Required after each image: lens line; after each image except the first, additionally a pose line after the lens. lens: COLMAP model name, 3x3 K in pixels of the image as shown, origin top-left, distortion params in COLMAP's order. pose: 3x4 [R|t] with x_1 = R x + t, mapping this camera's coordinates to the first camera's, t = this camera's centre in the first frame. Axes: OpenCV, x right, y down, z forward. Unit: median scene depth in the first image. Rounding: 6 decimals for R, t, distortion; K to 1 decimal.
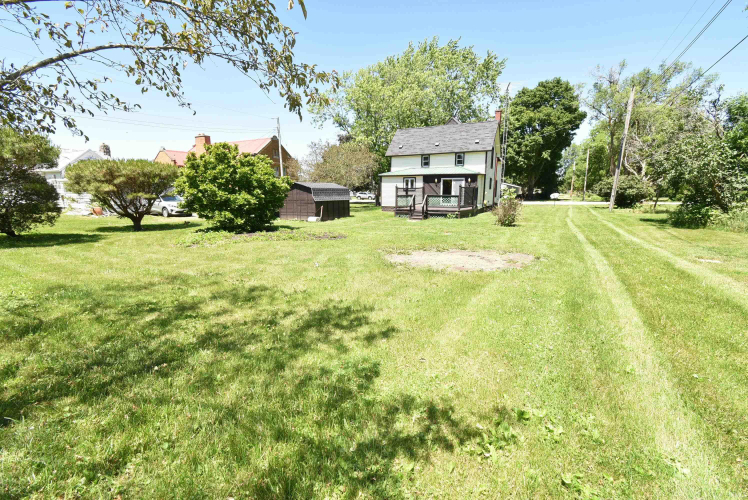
lens RADIAL K [[330.5, 0, 372.2], [0, 330.5, 248.1], [0, 0, 1]] dist [0.009408, -0.003370]
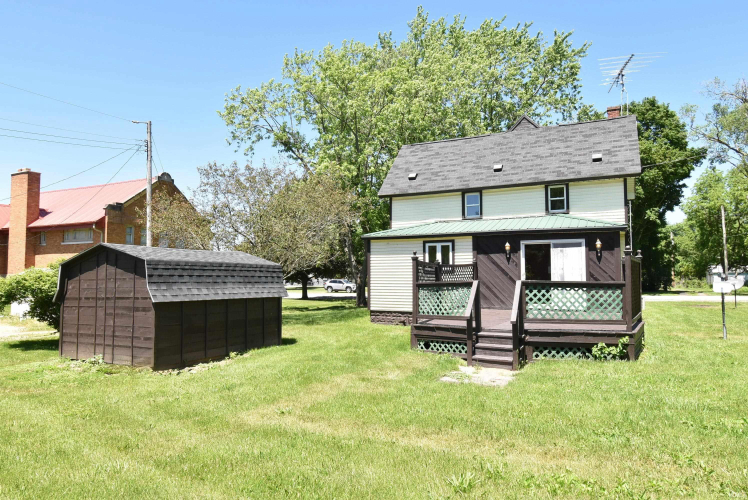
lens RADIAL K [[480.0, 0, 373.6], [0, 480.0, 251.0], [0, 0, 1]] dist [0.002794, 0.000504]
pose [[0.999250, 0.000474, 0.038725, 0.009826], [0.008364, 0.973683, -0.227751, -0.065252], [-0.037814, 0.227904, 0.972949, 0.419106]]
